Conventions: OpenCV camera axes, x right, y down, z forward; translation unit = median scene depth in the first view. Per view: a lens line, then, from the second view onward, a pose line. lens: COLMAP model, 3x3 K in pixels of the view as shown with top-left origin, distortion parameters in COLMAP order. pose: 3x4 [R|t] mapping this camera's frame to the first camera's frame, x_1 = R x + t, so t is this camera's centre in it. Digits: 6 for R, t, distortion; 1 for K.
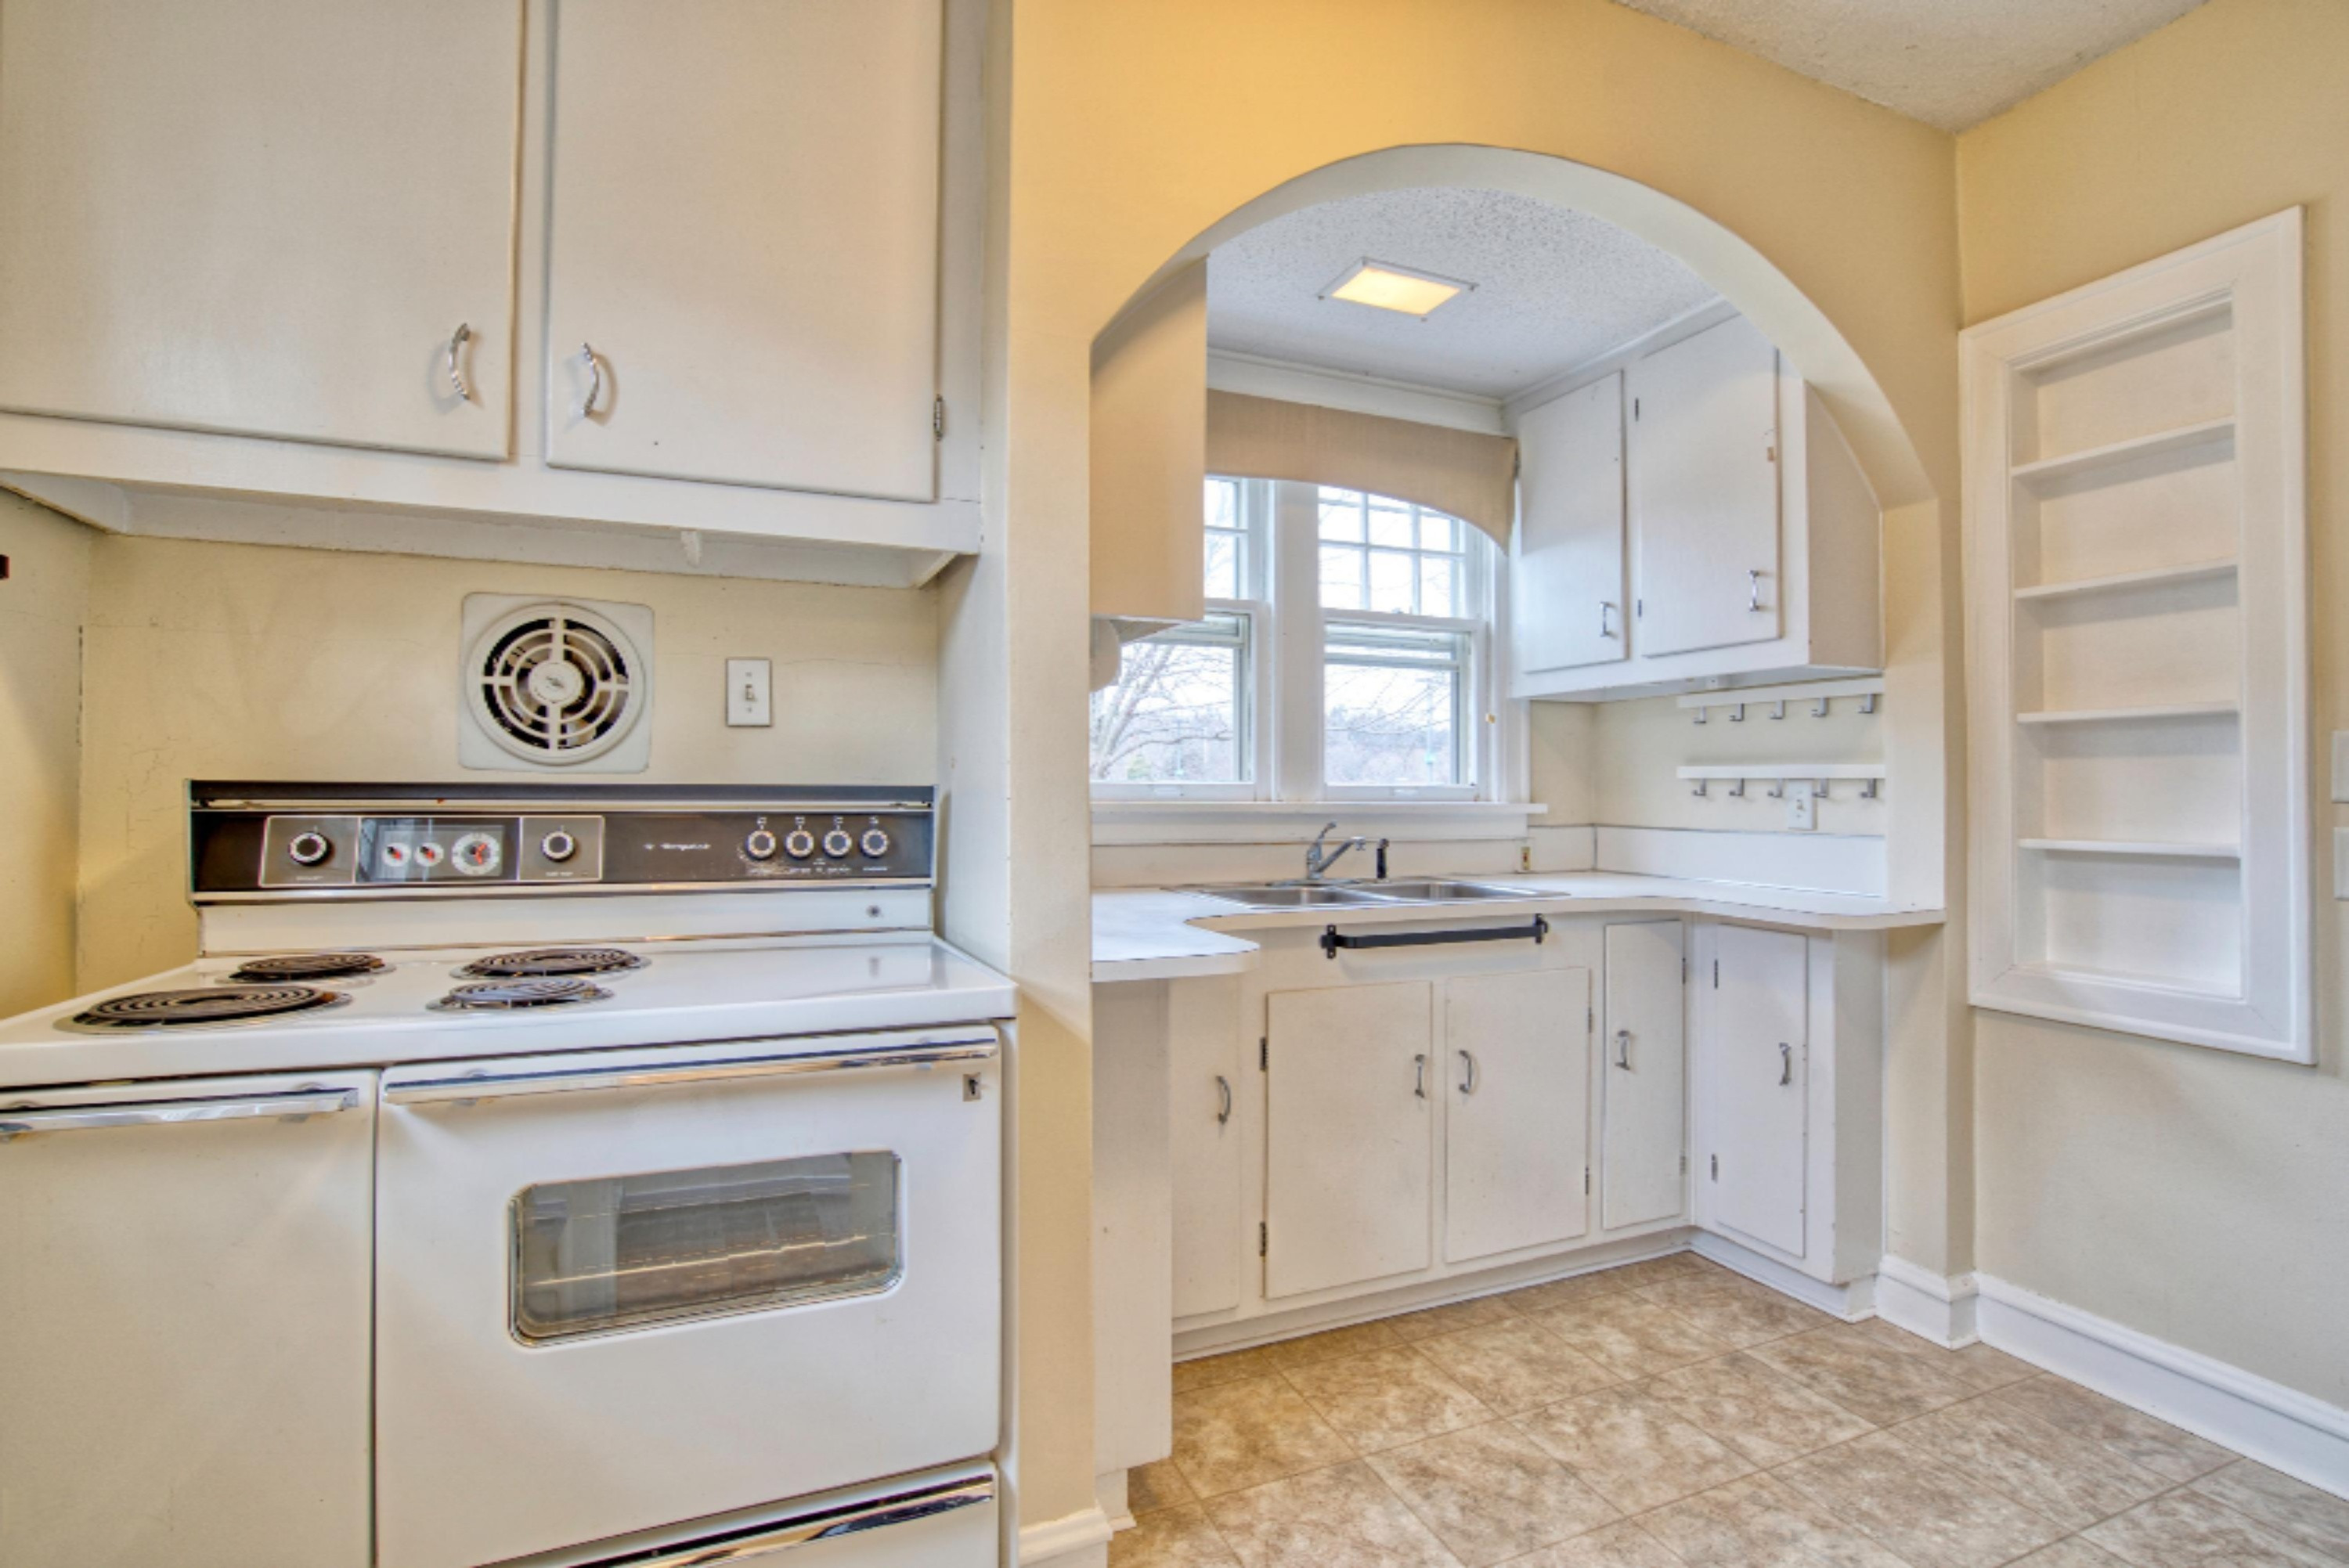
lens RADIAL K [[1116.7, 0, 1211.1], [0, 1116.7, 776.6], [0, 0, 1]] dist [-0.039933, 0.014870]
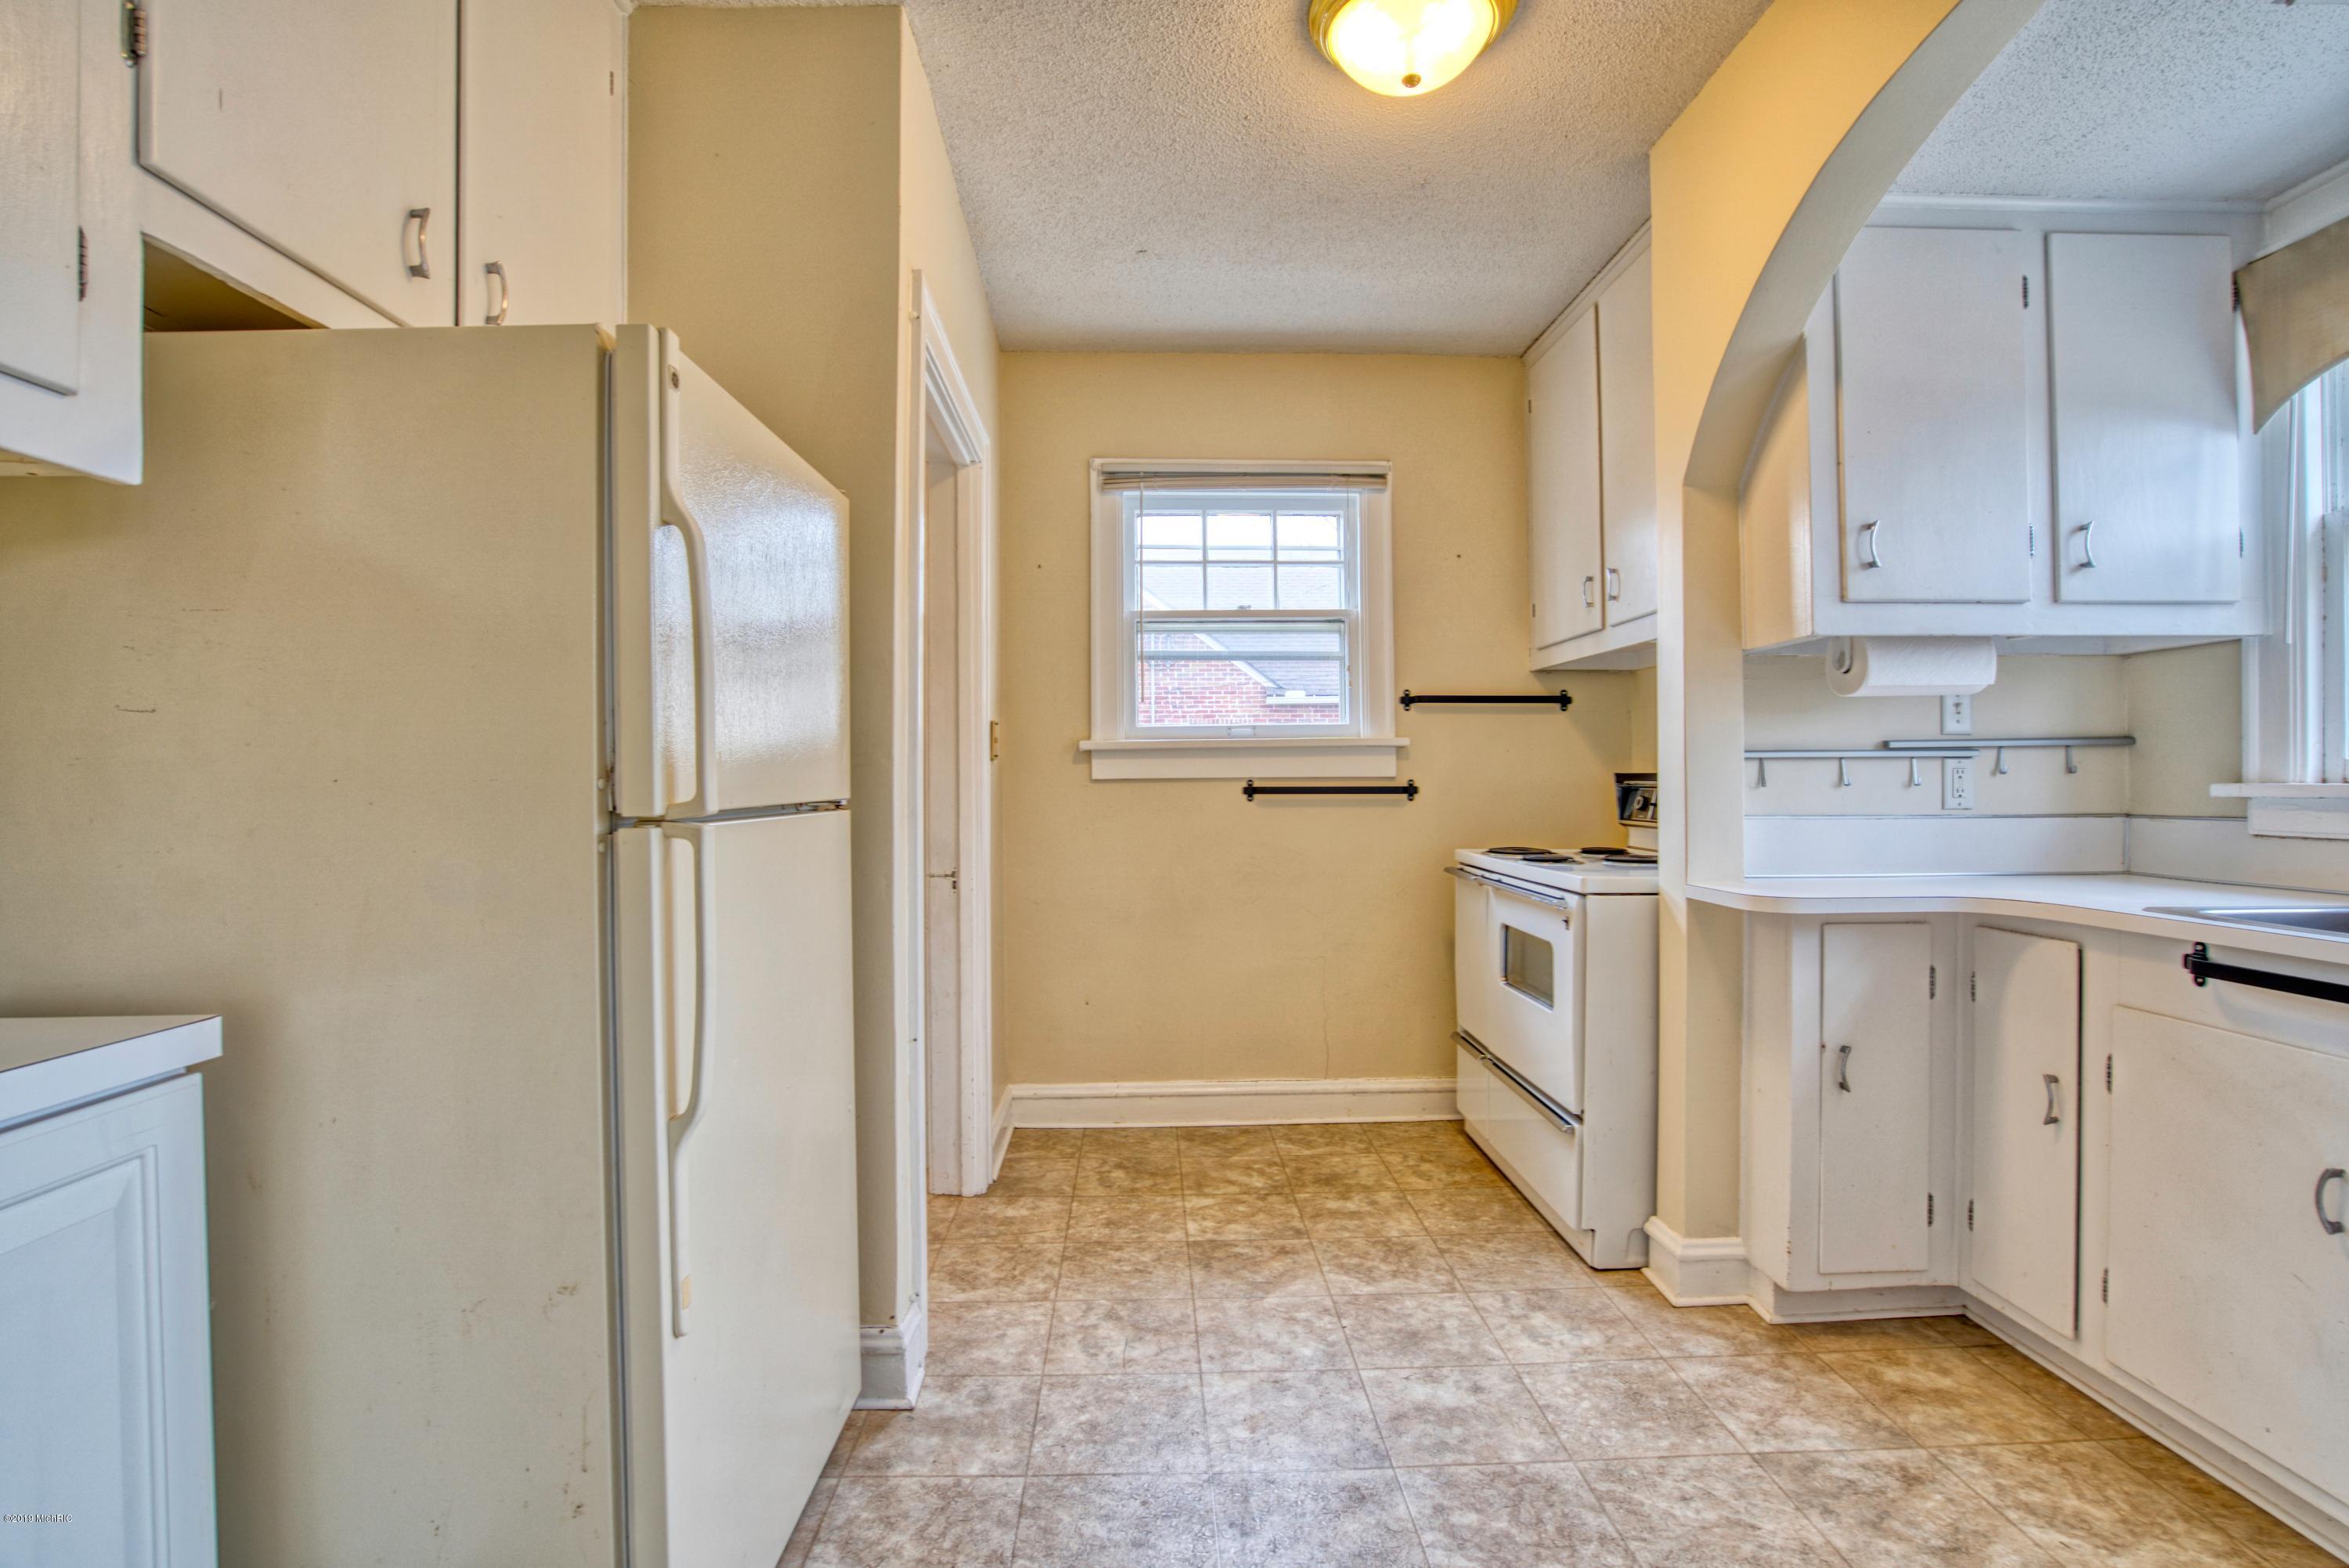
lens RADIAL K [[1083.6, 0, 1178.2], [0, 1083.6, 780.2], [0, 0, 1]] dist [-0.062550, 0.025198]
pose [[-0.361580, 0.000754, -0.932341, 1.276590], [0.003862, 0.999992, -0.000690, 0.008896], [0.932333, -0.003851, -0.361580, 0.719320]]
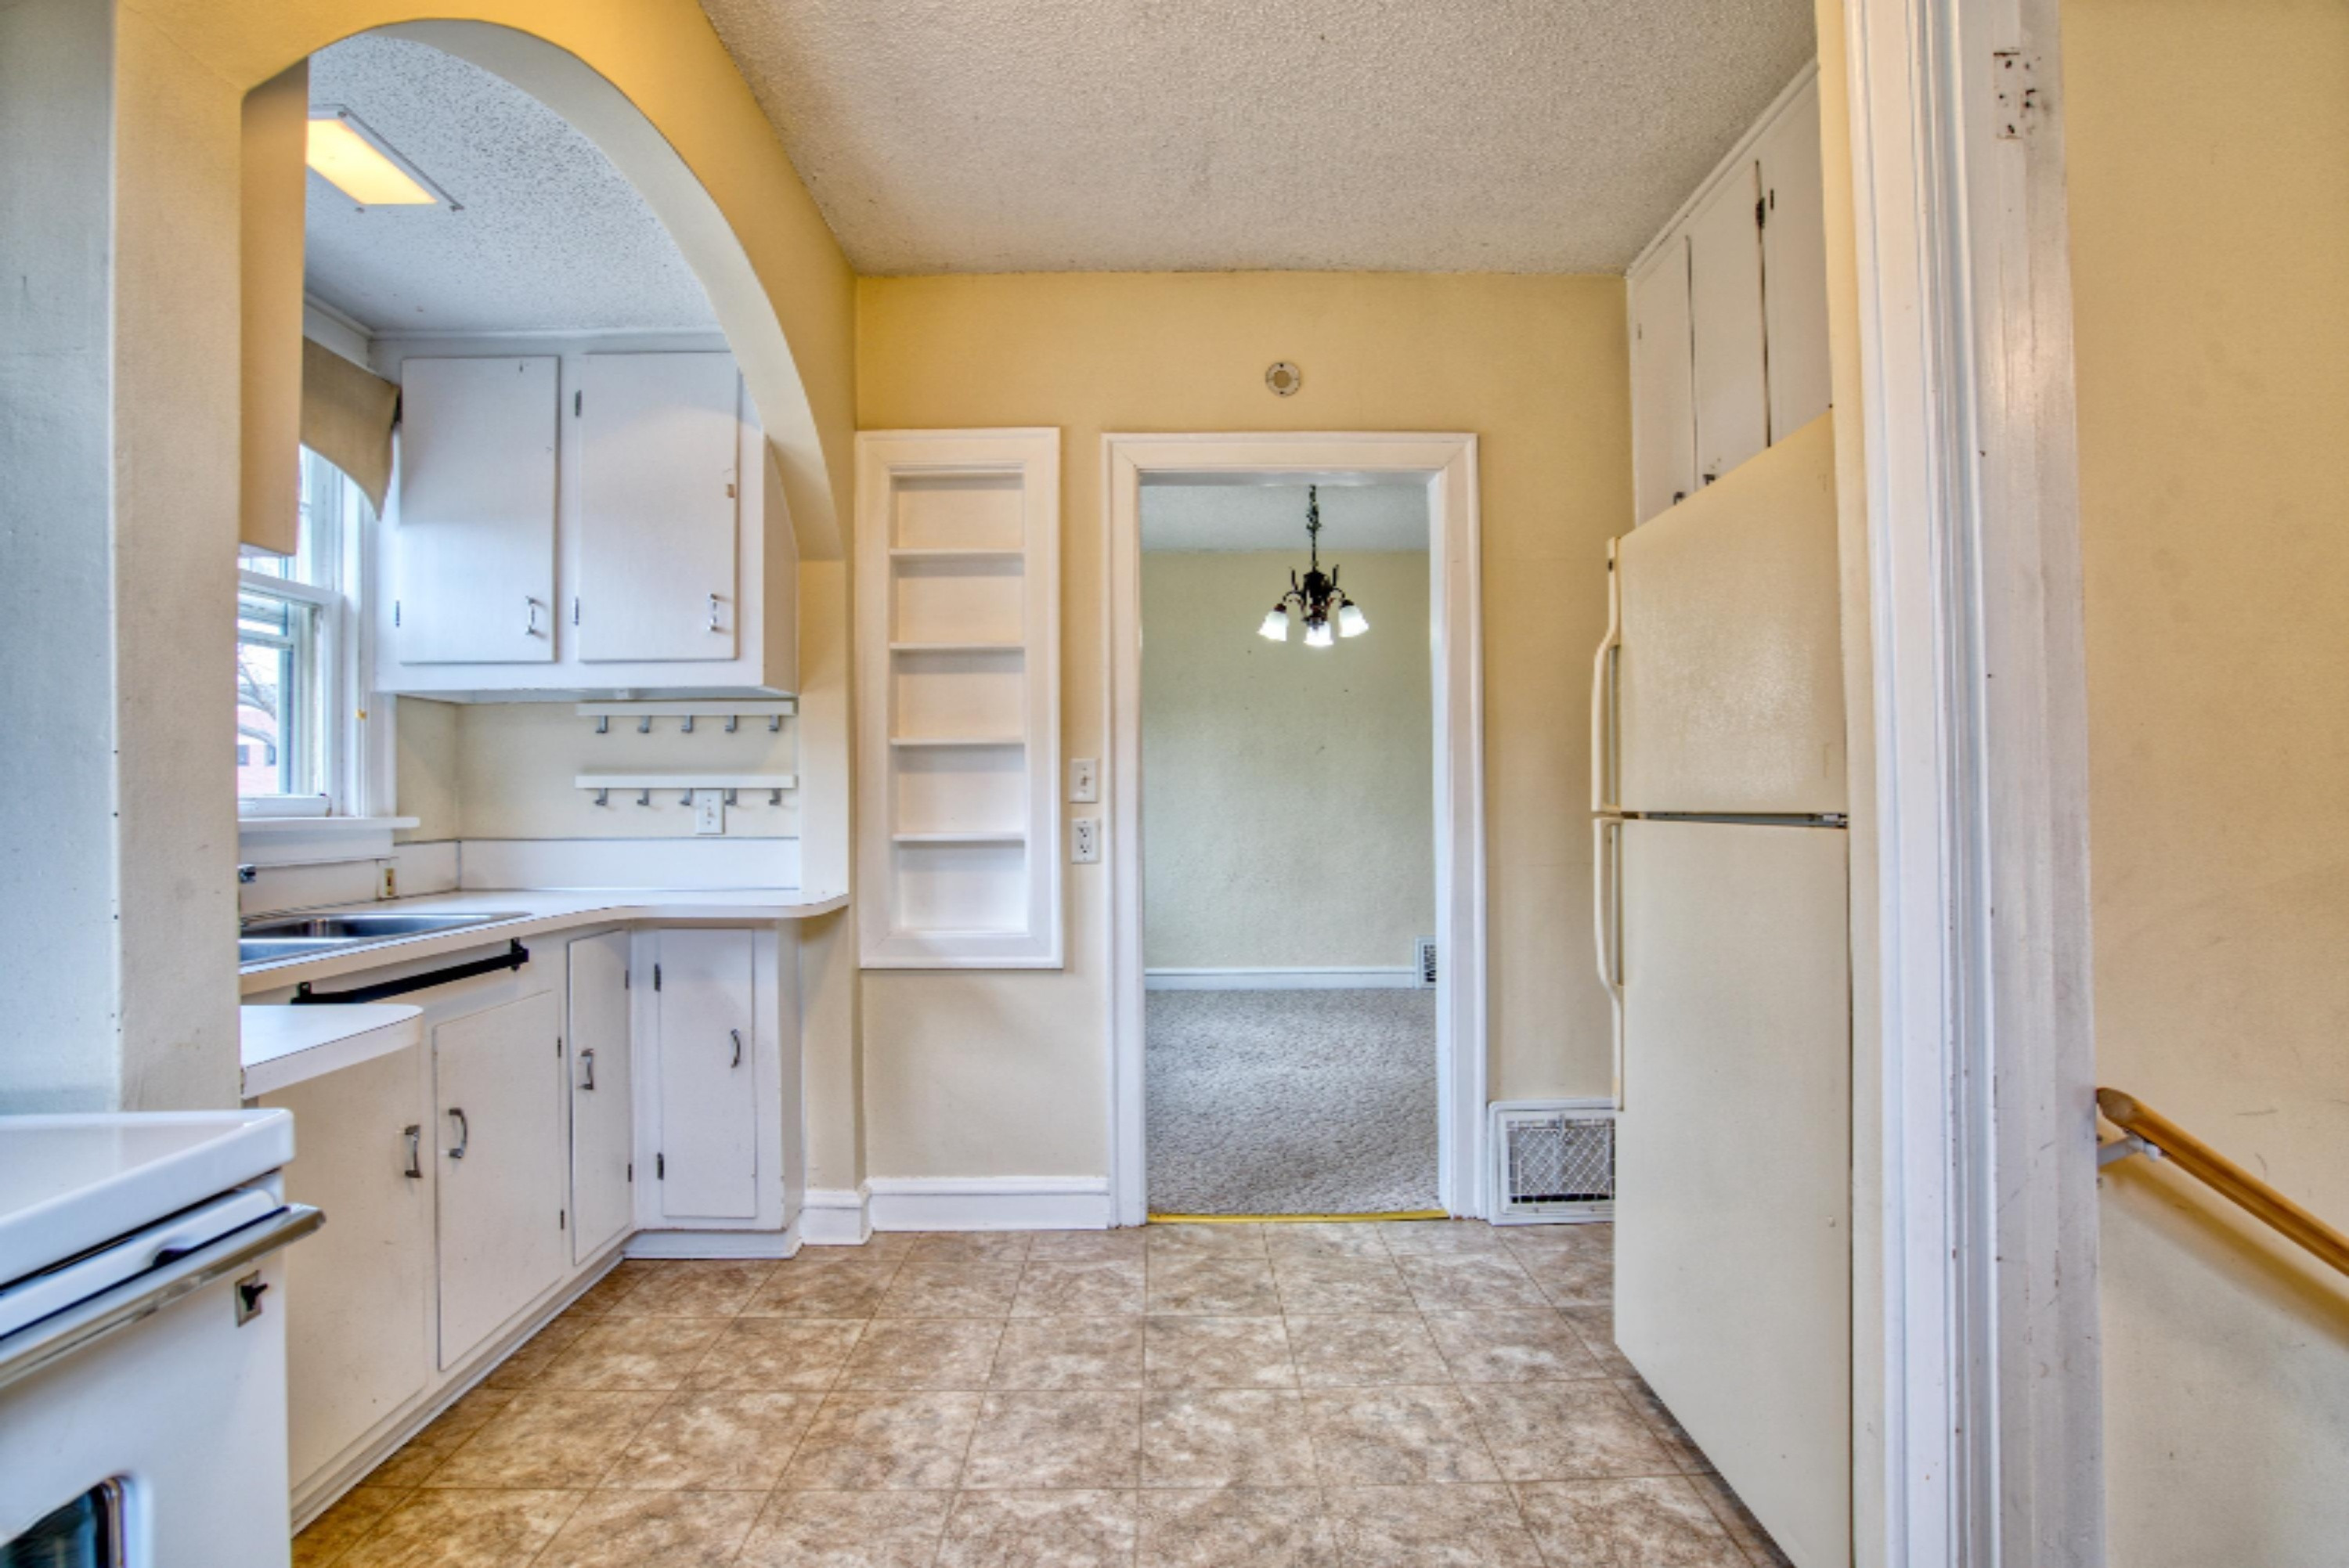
lens RADIAL K [[1083.6, 0, 1178.2], [0, 1083.6, 780.2], [0, 0, 1]] dist [-0.062550, 0.025198]
pose [[0.379308, 0.010947, 0.925206, -0.319393], [0.000766, 0.999926, -0.012145, 0.008764], [-0.925270, 0.005315, 0.379271, 0.201153]]
